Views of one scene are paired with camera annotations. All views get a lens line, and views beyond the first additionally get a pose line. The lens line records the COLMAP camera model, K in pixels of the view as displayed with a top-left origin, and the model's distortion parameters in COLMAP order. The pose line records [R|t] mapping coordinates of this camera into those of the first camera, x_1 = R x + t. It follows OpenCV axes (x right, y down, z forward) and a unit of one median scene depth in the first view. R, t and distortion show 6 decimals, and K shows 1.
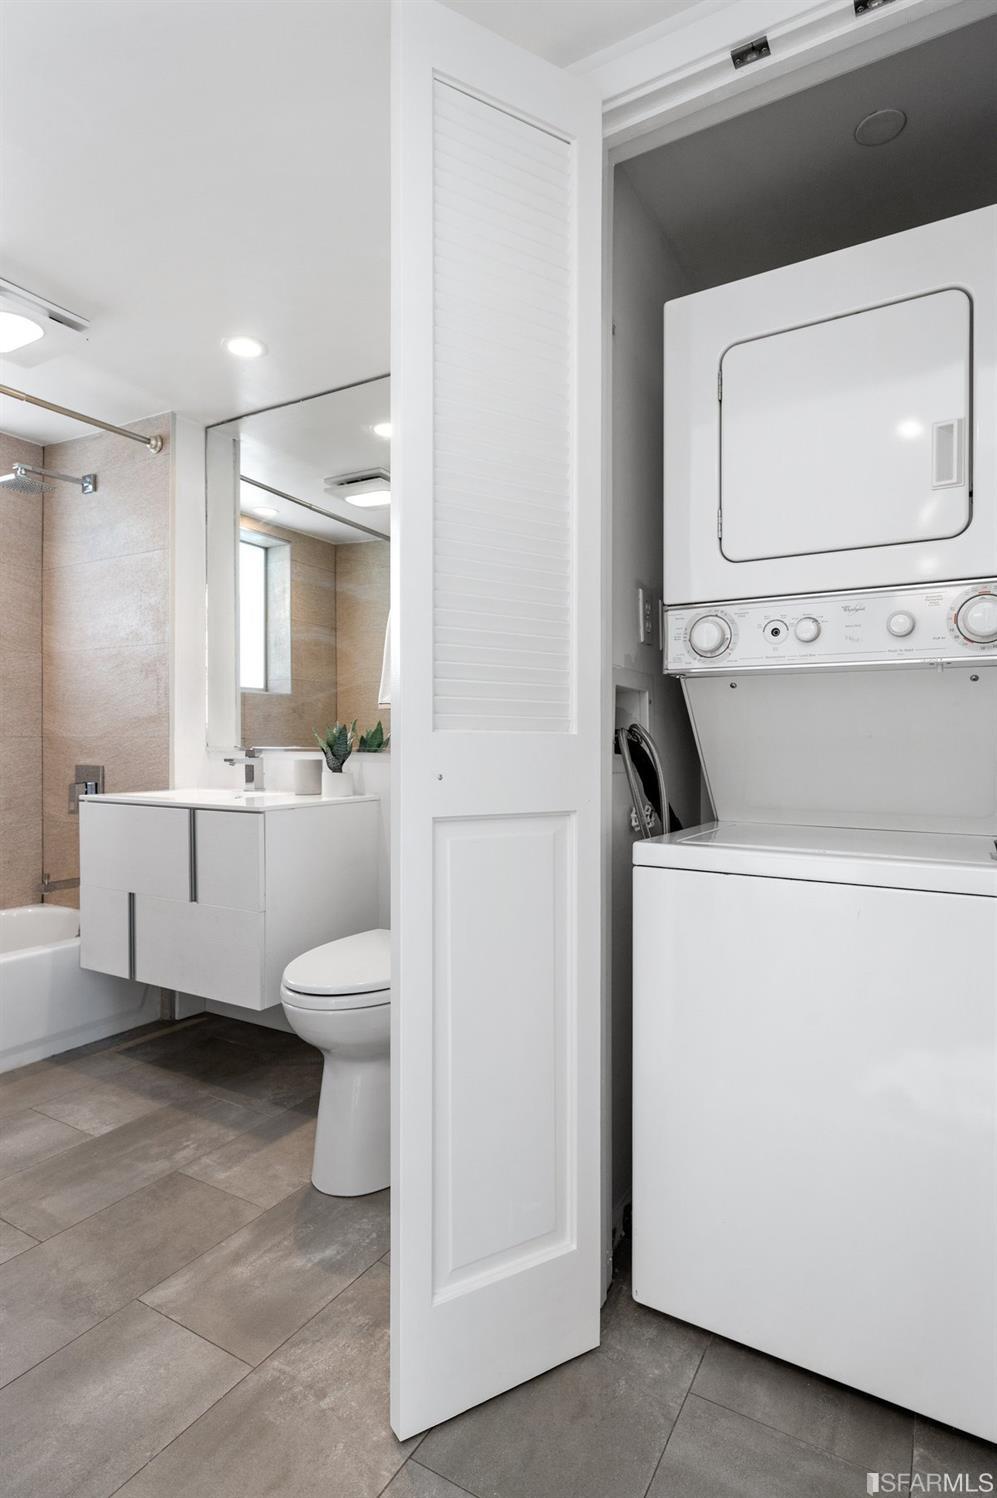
lens RADIAL K [[788.1, 0, 519.0], [0, 788.1, 755.8], [0, 0, 1]] dist [-0.003363, -0.001240]
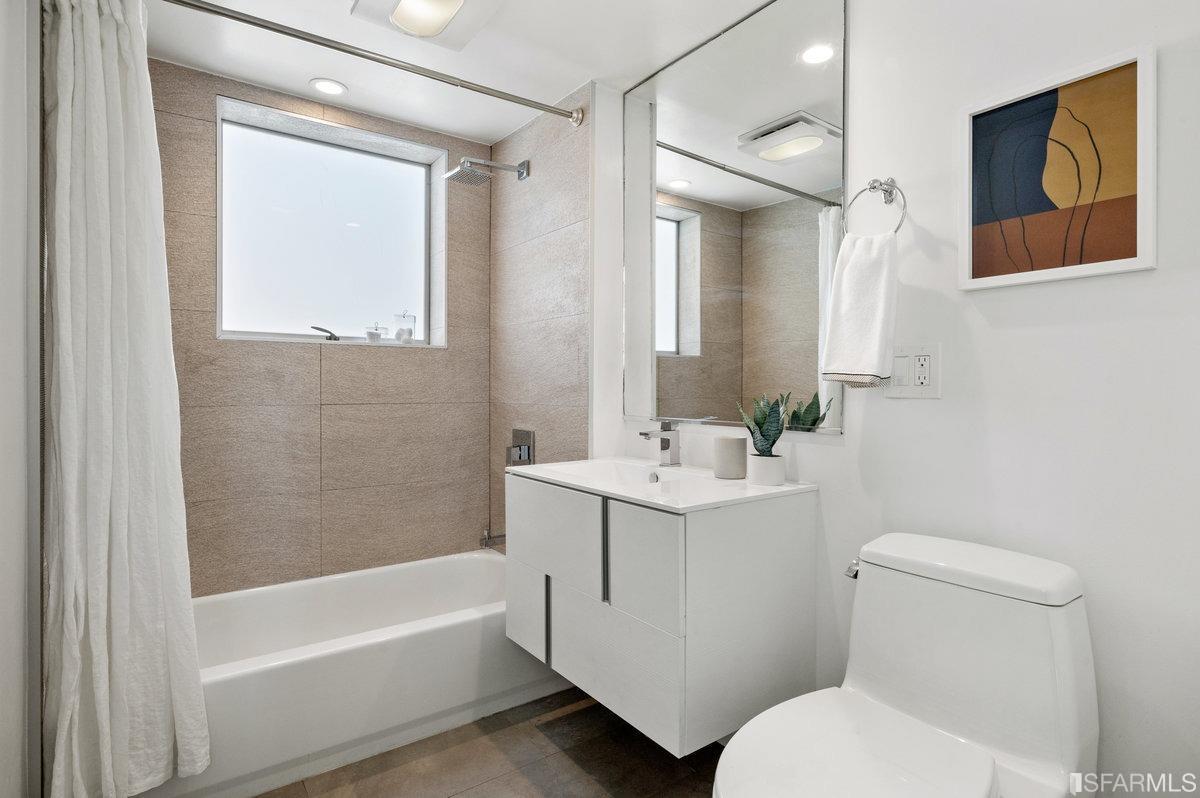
lens RADIAL K [[631.3, 0, 586.8], [0, 631.3, 404.4], [0, 0, 1]] dist [-0.003363, -0.001240]
pose [[0.902264, 0.006356, -0.431138, -0.097358], [-0.002809, 0.999957, 0.008864, -0.033065], [0.431175, -0.006786, 0.902243, 0.268070]]
